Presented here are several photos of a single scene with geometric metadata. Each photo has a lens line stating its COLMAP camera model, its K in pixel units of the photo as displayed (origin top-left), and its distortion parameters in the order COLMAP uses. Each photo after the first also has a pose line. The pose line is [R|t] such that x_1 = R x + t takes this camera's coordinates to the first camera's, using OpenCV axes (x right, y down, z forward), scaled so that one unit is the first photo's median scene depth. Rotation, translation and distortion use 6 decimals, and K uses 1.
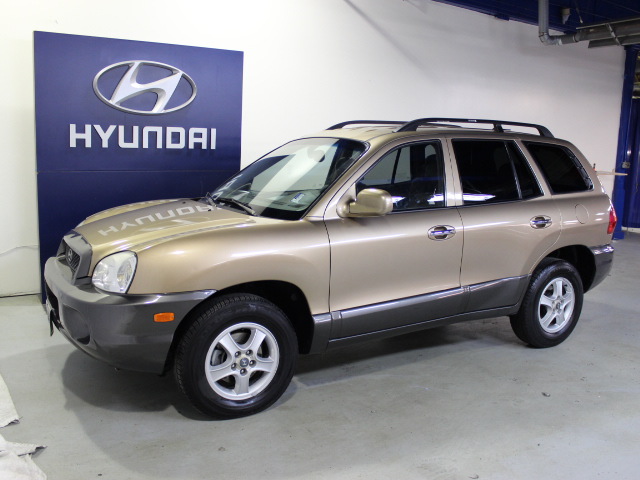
lens RADIAL K [[619.8, 0, 320.0], [0, 619.8, 240.0], [0, 0, 1]] dist [-0.079376, 0.012610]
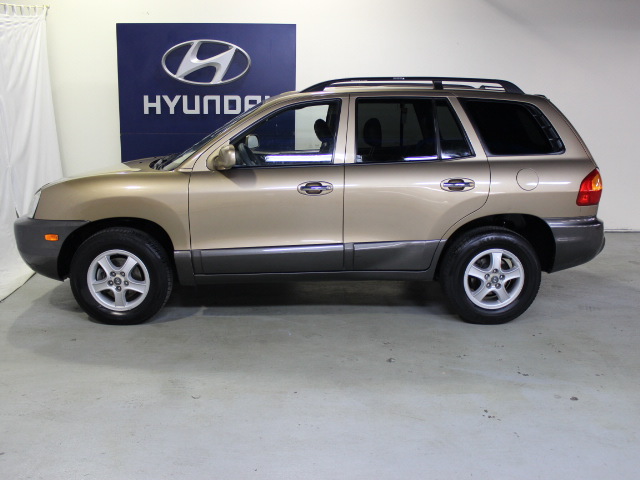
lens RADIAL K [[619.8, 0, 320.0], [0, 619.8, 240.0], [0, 0, 1]] dist [-0.079376, 0.012610]
pose [[0.866840, 0.082945, -0.491639, 0.608309], [-0.061493, 0.996322, 0.059669, 0.010046], [0.494780, -0.021491, 0.868752, 0.081557]]
